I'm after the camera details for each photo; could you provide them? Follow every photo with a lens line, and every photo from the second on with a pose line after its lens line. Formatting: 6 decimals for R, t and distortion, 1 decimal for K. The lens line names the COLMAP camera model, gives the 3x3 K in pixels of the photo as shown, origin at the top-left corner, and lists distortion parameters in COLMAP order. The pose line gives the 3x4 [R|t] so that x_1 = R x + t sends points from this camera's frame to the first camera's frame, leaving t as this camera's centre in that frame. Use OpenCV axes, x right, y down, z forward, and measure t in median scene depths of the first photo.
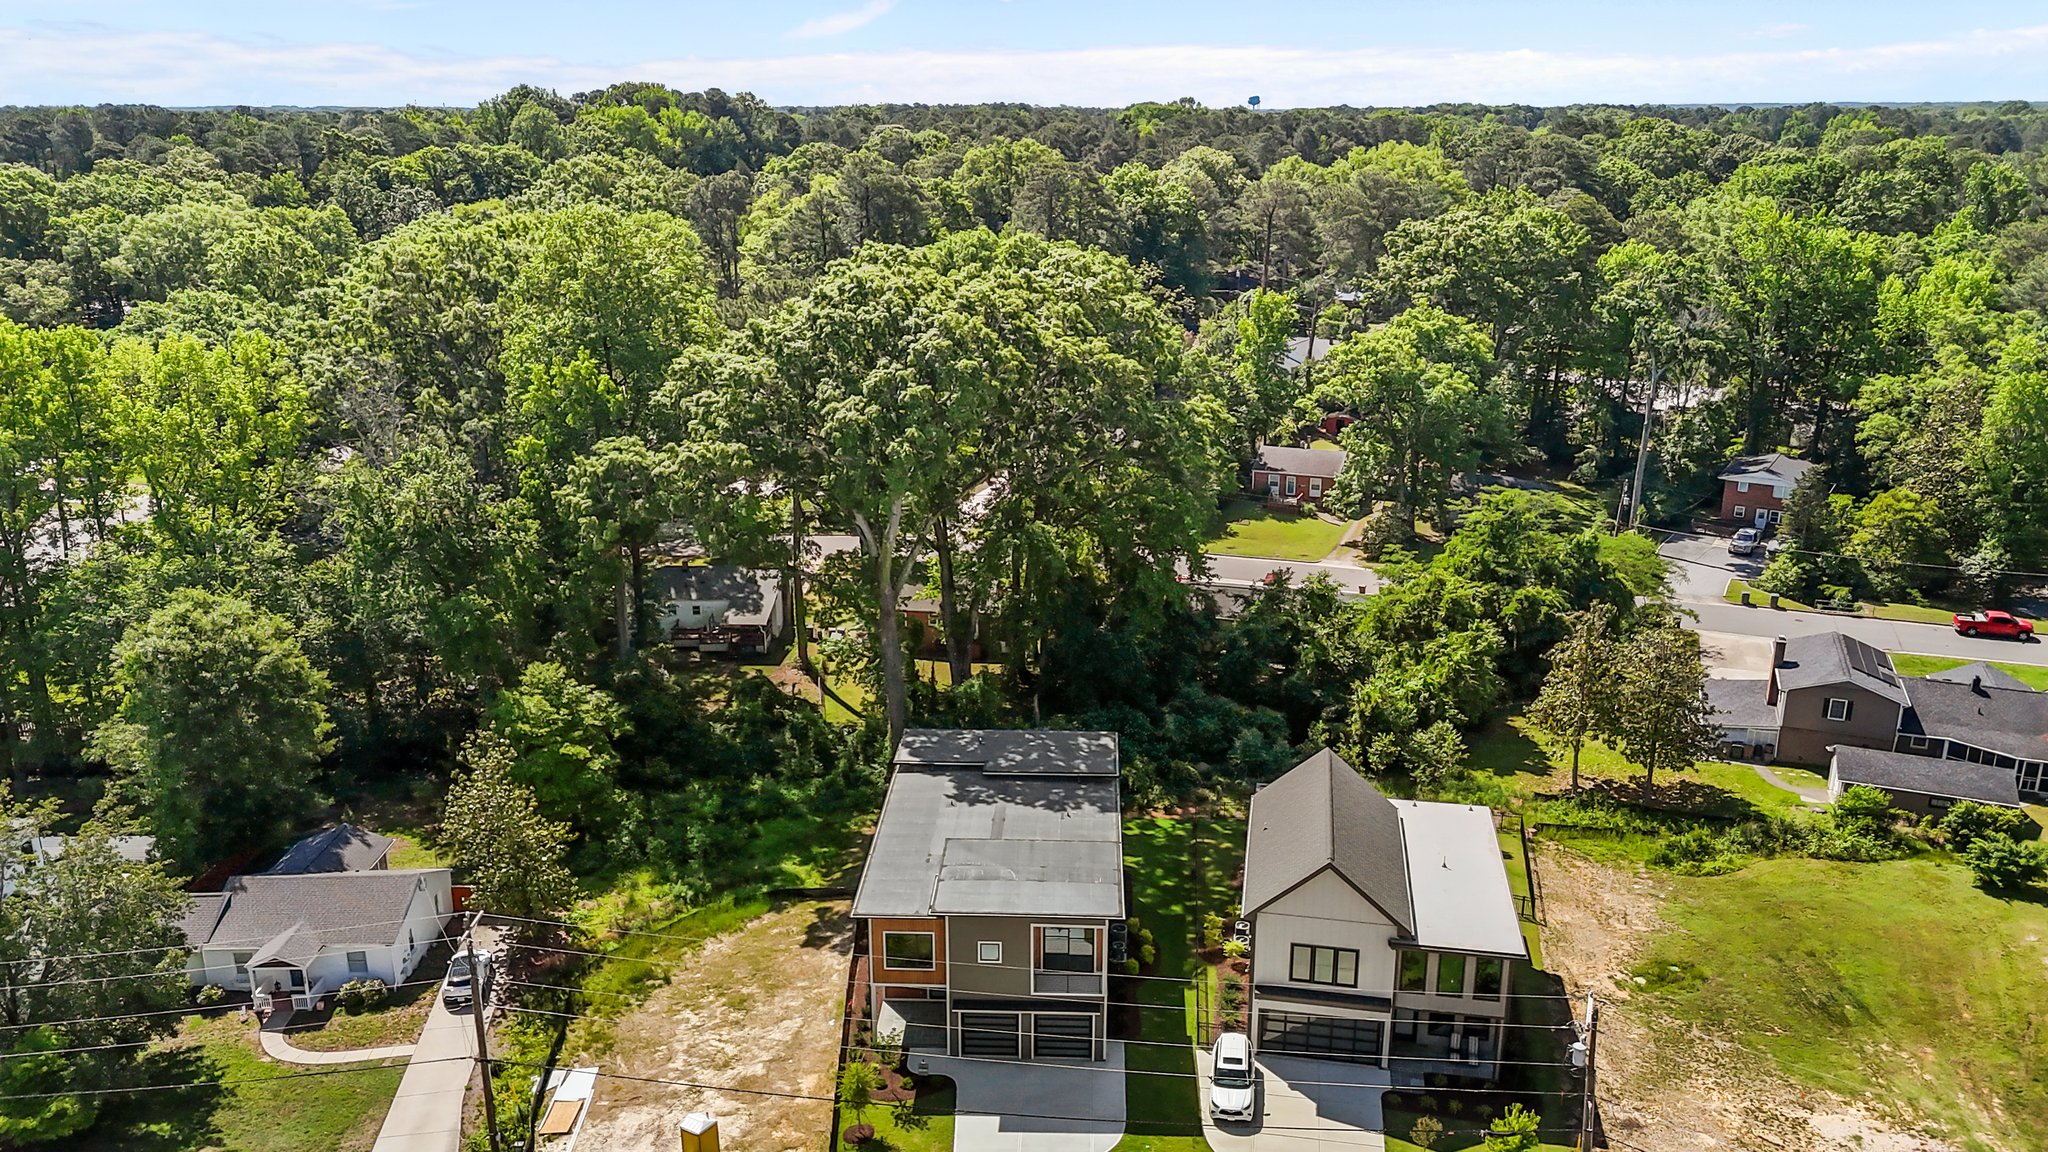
lens RADIAL K [[1501.3, 0, 1028.5], [0, 1501.3, 570.1], [0, 0, 1]] dist [0.080797, -0.079087]
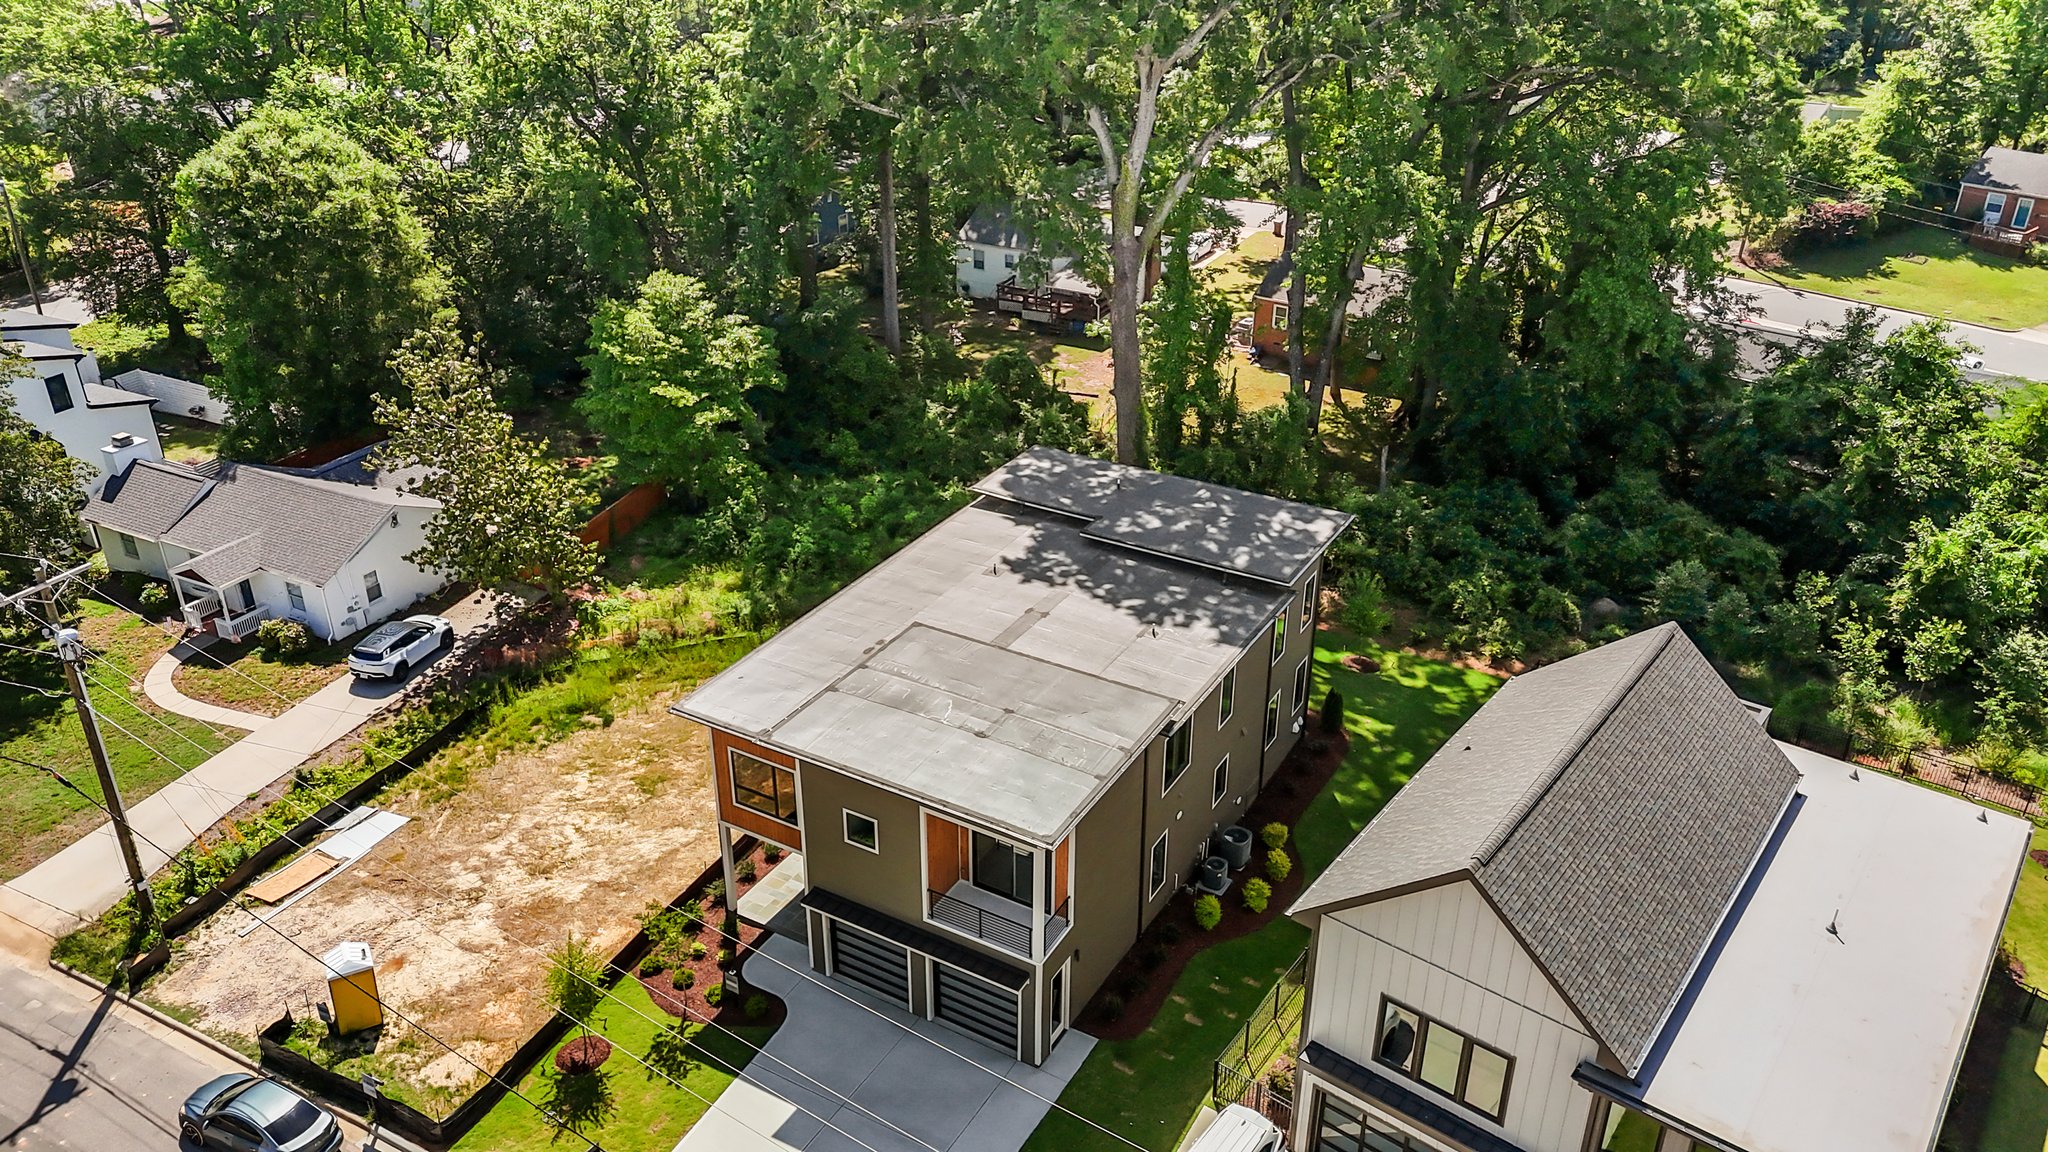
lens RADIAL K [[1501.3, 0, 1028.5], [0, 1501.3, 570.1], [0, 0, 1]] dist [0.080797, -0.079087]
pose [[0.886100, 0.215353, -0.410426, 0.174913], [-0.138974, 0.968209, 0.207984, 0.023064], [0.442168, -0.127256, 0.887859, 0.388301]]
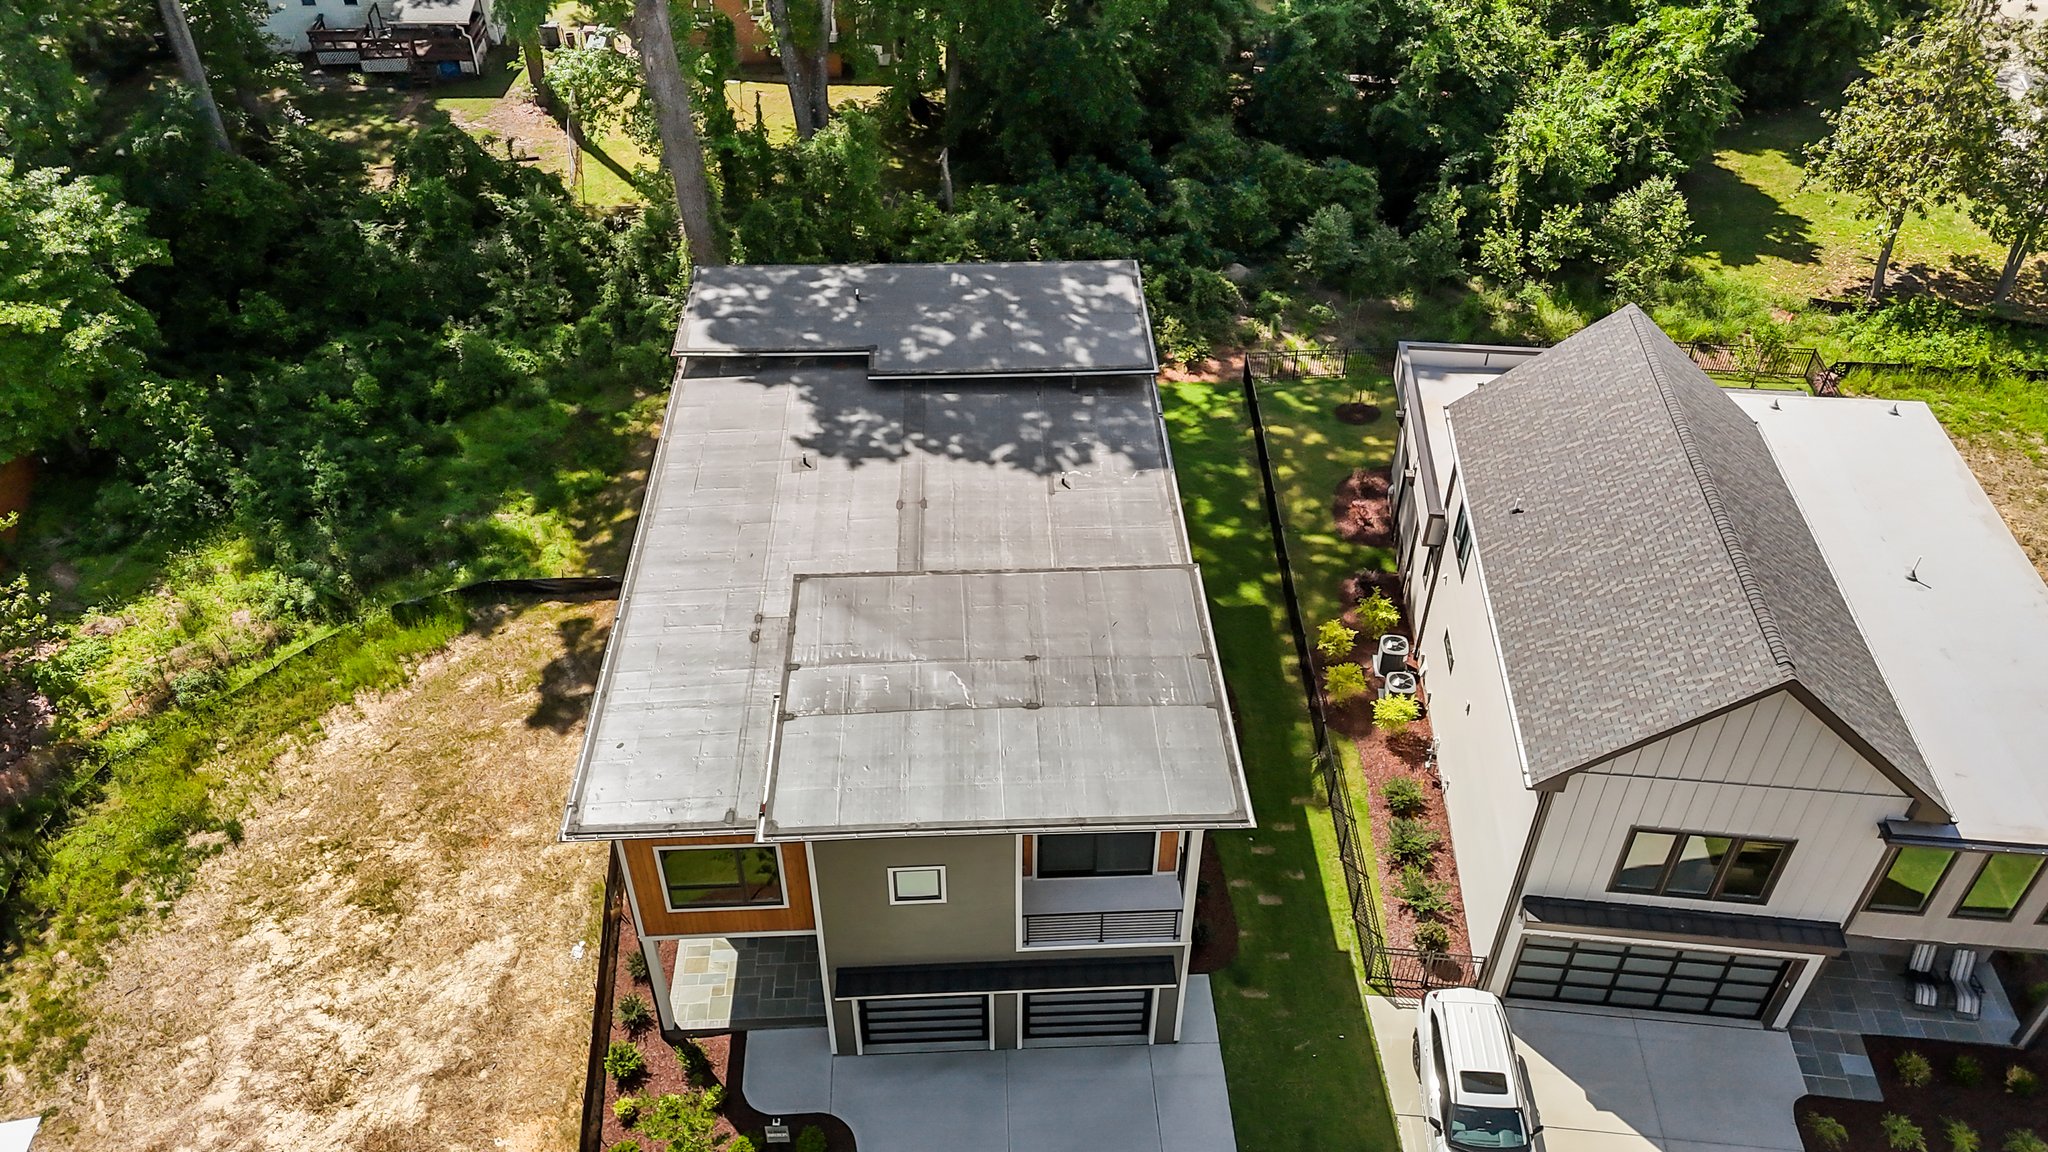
lens RADIAL K [[1501.3, 0, 1028.5], [0, 1501.3, 570.1], [0, 0, 1]] dist [0.080797, -0.079087]
pose [[0.996253, -0.050964, 0.069880, -0.014394], [0.020002, 0.921814, 0.387117, 0.009724], [-0.084146, -0.384268, 0.919379, 0.469209]]
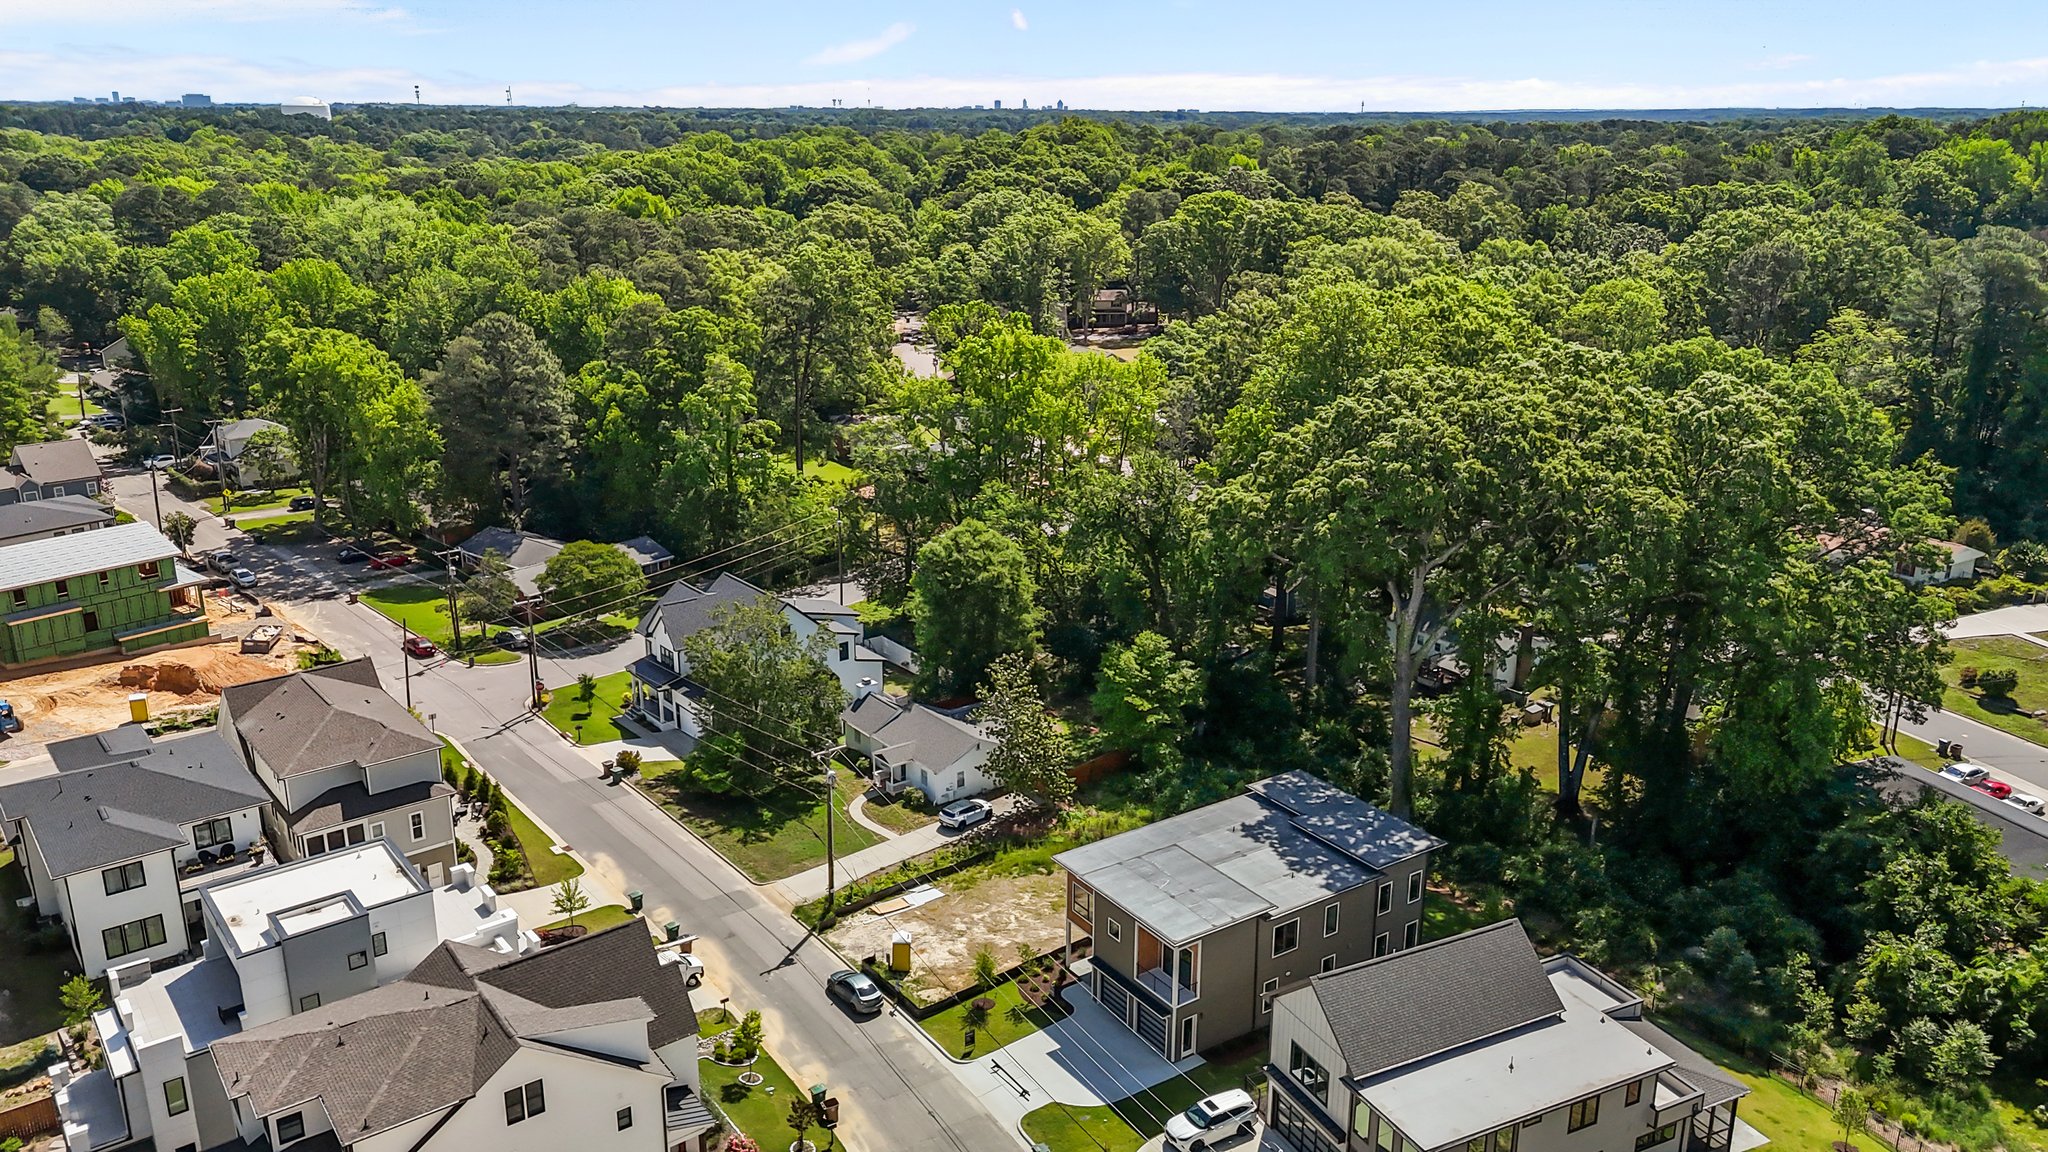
lens RADIAL K [[1501.3, 0, 1028.5], [0, 1501.3, 570.1], [0, 0, 1]] dist [0.080797, -0.079087]
pose [[0.595098, 0.238679, -0.767392, 0.587623], [-0.237792, 0.964418, 0.115556, -0.113337], [0.767667, 0.113713, 0.630679, 0.095765]]
